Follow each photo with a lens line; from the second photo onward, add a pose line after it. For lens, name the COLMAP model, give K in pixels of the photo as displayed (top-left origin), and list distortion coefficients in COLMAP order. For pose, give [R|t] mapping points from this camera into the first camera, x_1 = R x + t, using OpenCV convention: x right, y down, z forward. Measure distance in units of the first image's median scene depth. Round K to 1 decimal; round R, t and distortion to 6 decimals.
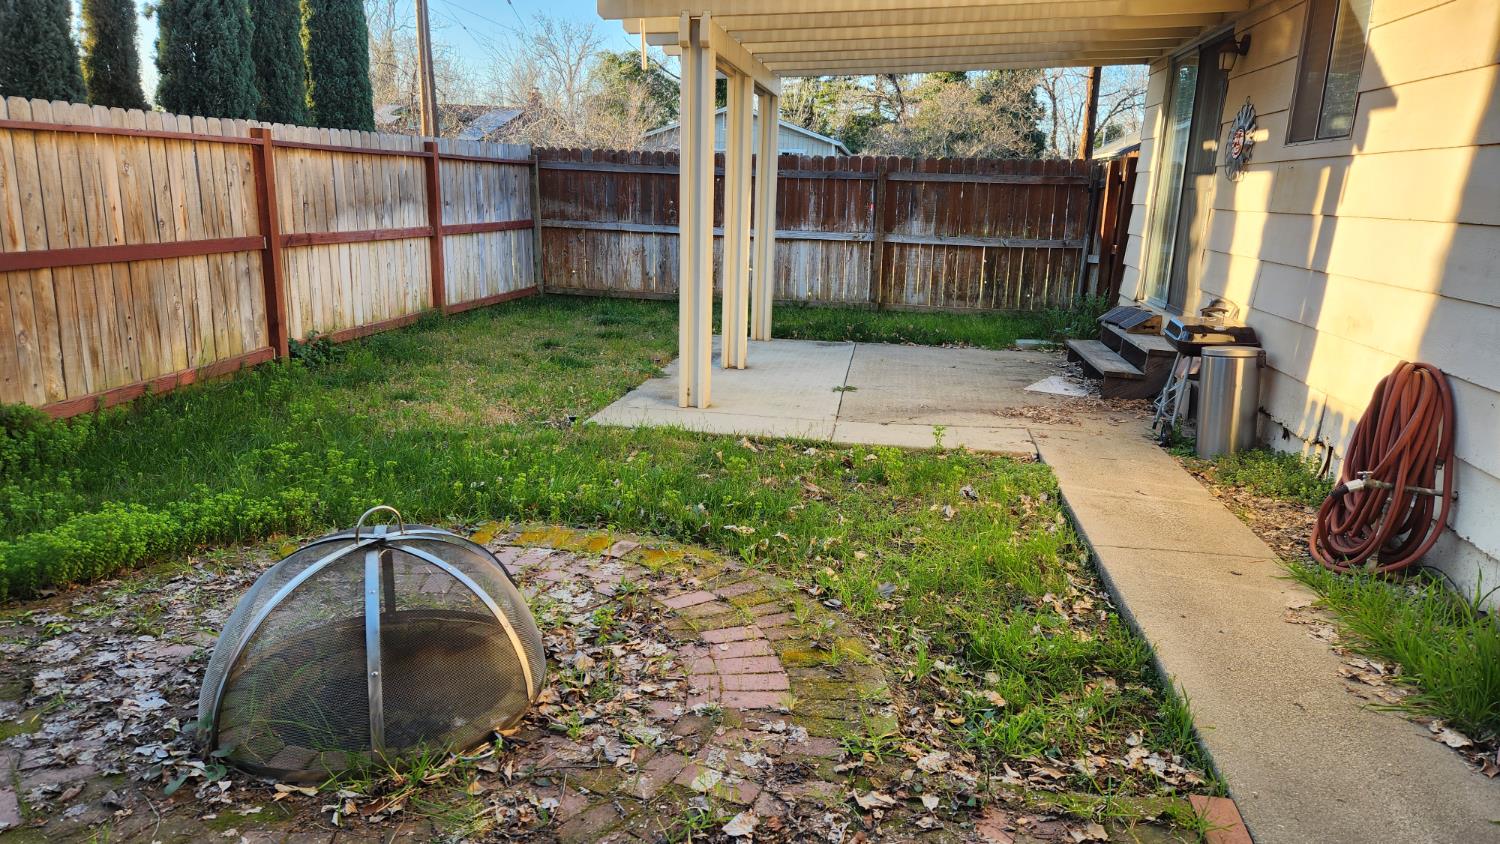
lens RADIAL K [[1000.6, 0, 766.1], [0, 1000.6, 423.7], [0, 0, 1]] dist [0.063021, -0.054175]
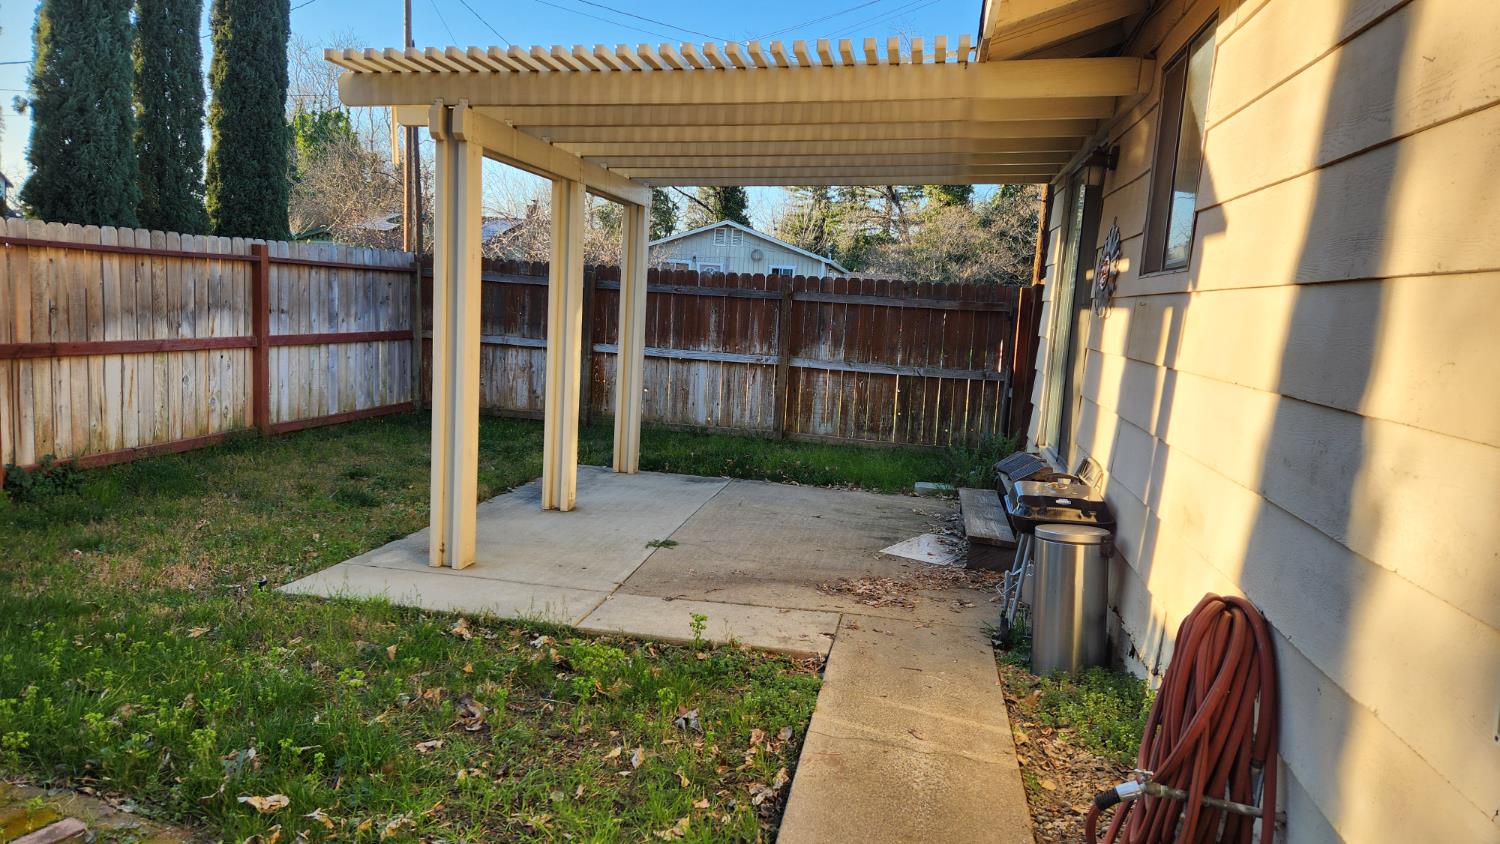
lens RADIAL K [[1000.6, 0, 756.0], [0, 1000.6, 414.5], [0, 0, 1]] dist [0.063021, -0.054175]
pose [[0.999179, 0.031852, -0.025053, 0.147201], [-0.034579, 0.992501, -0.117242, -0.039622], [0.021131, 0.118012, 0.992787, 0.136122]]
